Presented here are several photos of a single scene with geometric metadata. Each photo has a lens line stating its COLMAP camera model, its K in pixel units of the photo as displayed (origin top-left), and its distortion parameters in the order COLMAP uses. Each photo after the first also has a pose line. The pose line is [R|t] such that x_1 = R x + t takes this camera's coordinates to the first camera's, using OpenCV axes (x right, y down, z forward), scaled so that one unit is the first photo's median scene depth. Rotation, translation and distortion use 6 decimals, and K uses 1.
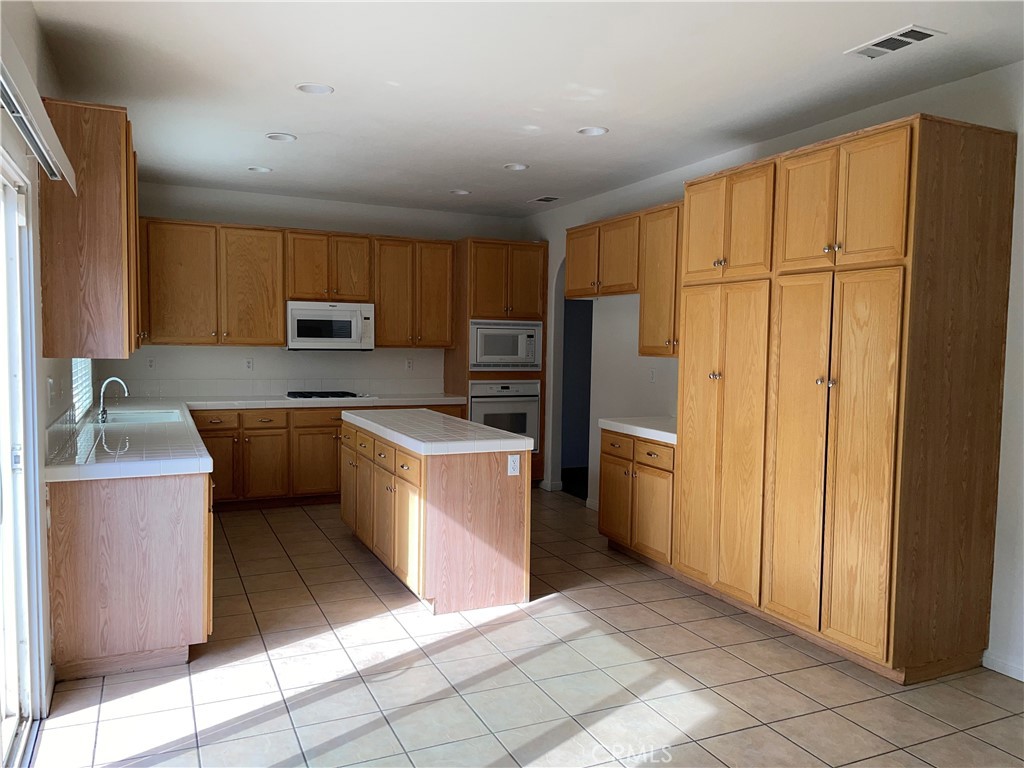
lens RADIAL K [[773.4, 0, 512.2], [0, 773.4, 388.0], [0, 0, 1]] dist [0.036238, -0.064898]
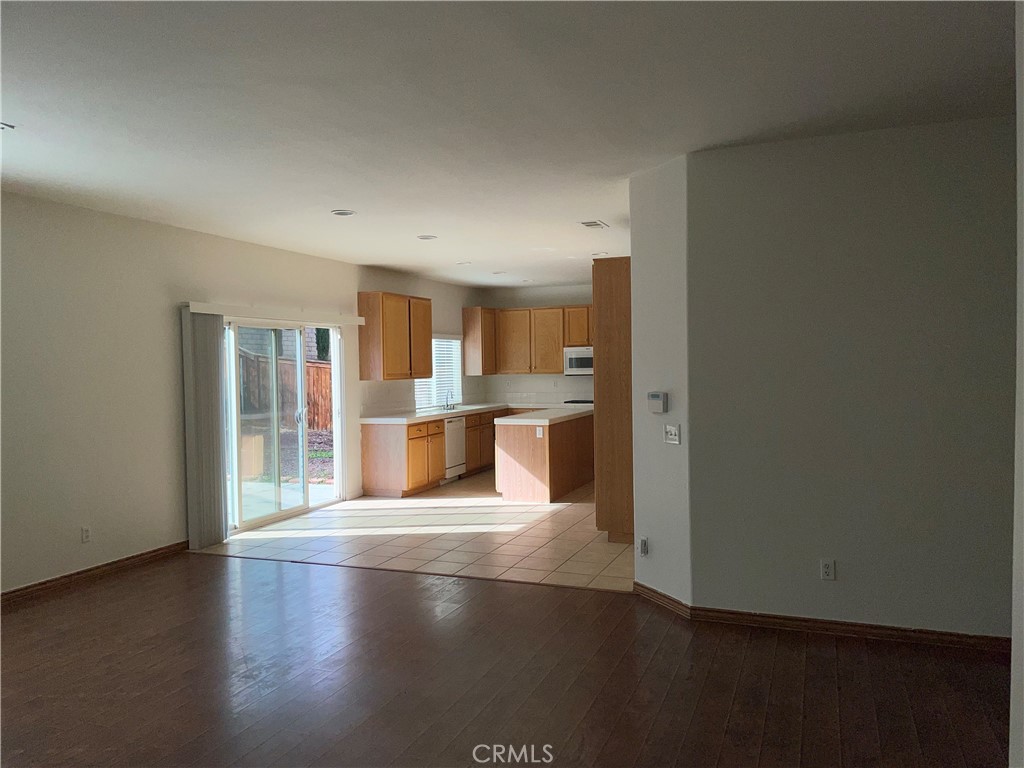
lens RADIAL K [[773.4, 0, 508.5], [0, 773.4, 381.6], [0, 0, 1]] dist [0.036238, -0.064898]
pose [[0.686706, -0.010403, -0.726861, 1.476816], [-0.019231, 0.999288, -0.032470, 0.037944], [0.726681, 0.036276, 0.686017, -0.456689]]
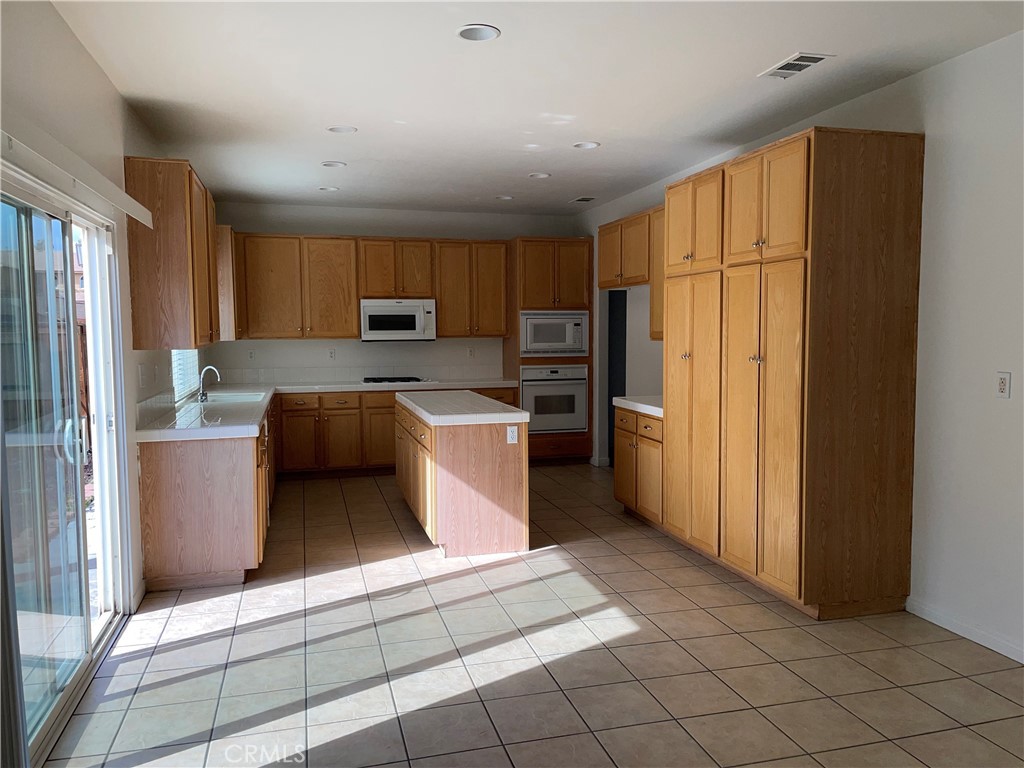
lens RADIAL K [[773.4, 0, 517.5], [0, 773.4, 383.6], [0, 0, 1]] dist [0.036238, -0.064898]
pose [[0.987039, -0.010980, -0.160107, 0.211416], [0.012317, 0.999897, 0.007359, 0.013687], [0.160010, -0.009236, 0.987072, -0.176305]]
